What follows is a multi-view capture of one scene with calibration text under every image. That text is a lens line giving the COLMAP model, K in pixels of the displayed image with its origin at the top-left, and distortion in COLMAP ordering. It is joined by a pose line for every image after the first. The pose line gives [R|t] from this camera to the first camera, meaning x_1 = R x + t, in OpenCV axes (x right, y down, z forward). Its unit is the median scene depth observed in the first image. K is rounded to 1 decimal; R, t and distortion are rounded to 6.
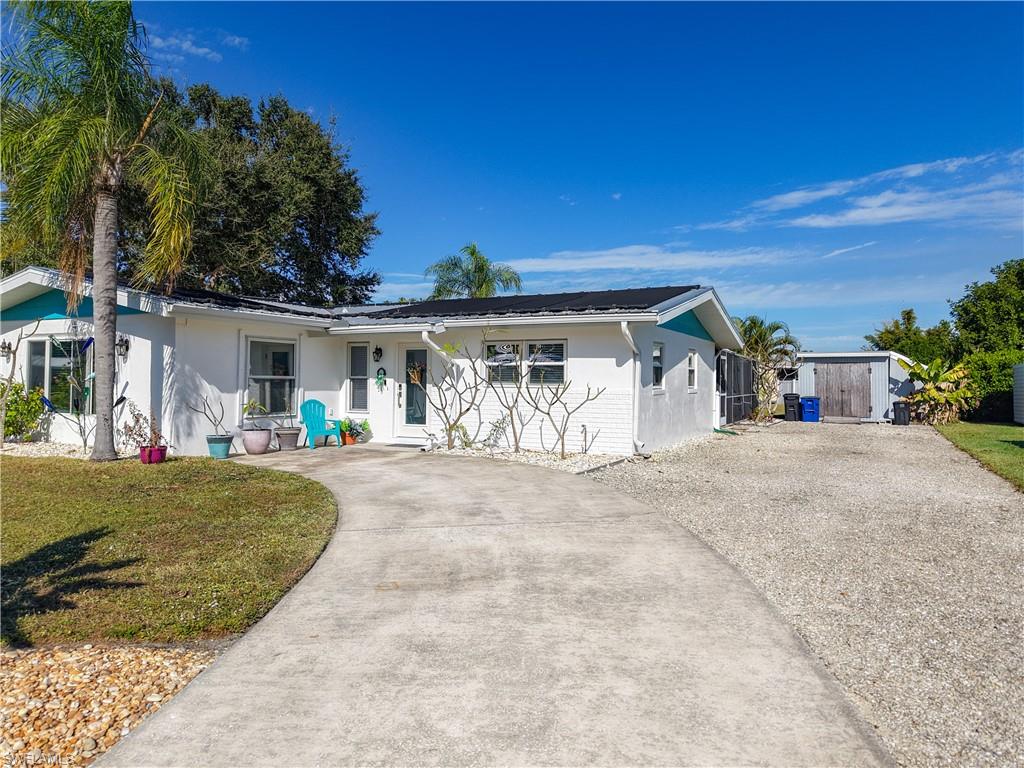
lens RADIAL K [[727.1, 0, 494.5], [0, 727.1, 384.3], [0, 0, 1]] dist [0.010134, -0.005375]
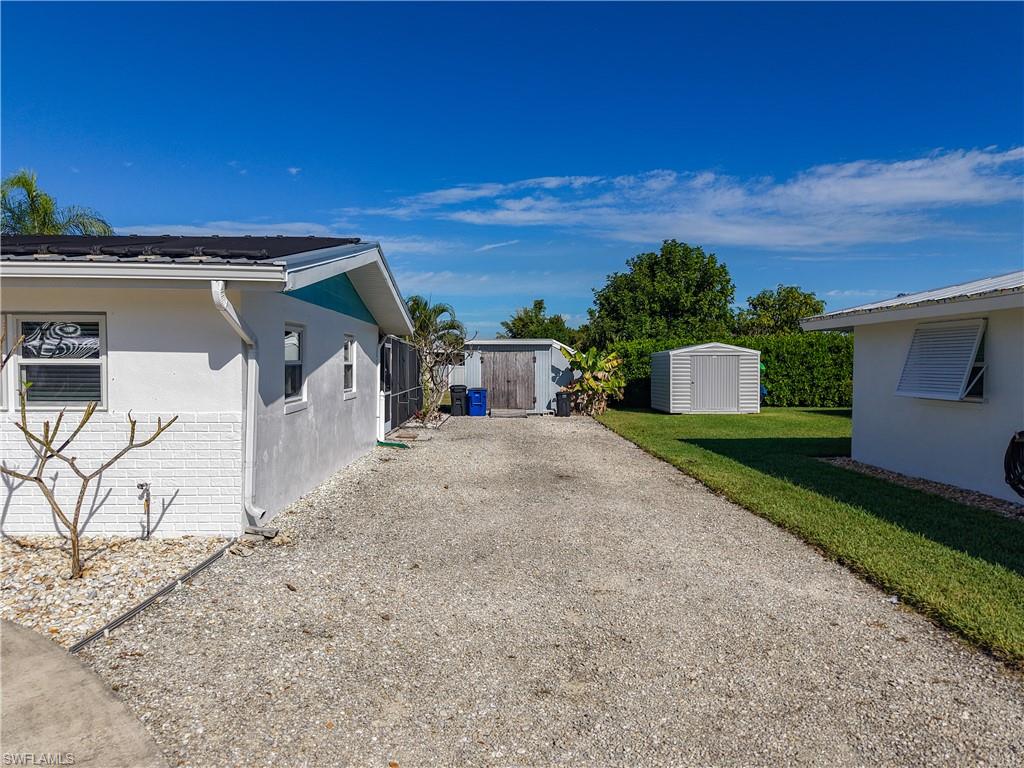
lens RADIAL K [[727.1, 0, 494.5], [0, 727.1, 384.3], [0, 0, 1]] dist [0.010134, -0.005375]
pose [[0.893446, -0.014129, 0.448948, 0.051552], [0.002580, 0.999650, 0.026325, -0.011824], [-0.449163, -0.022362, 0.893170, 0.195376]]
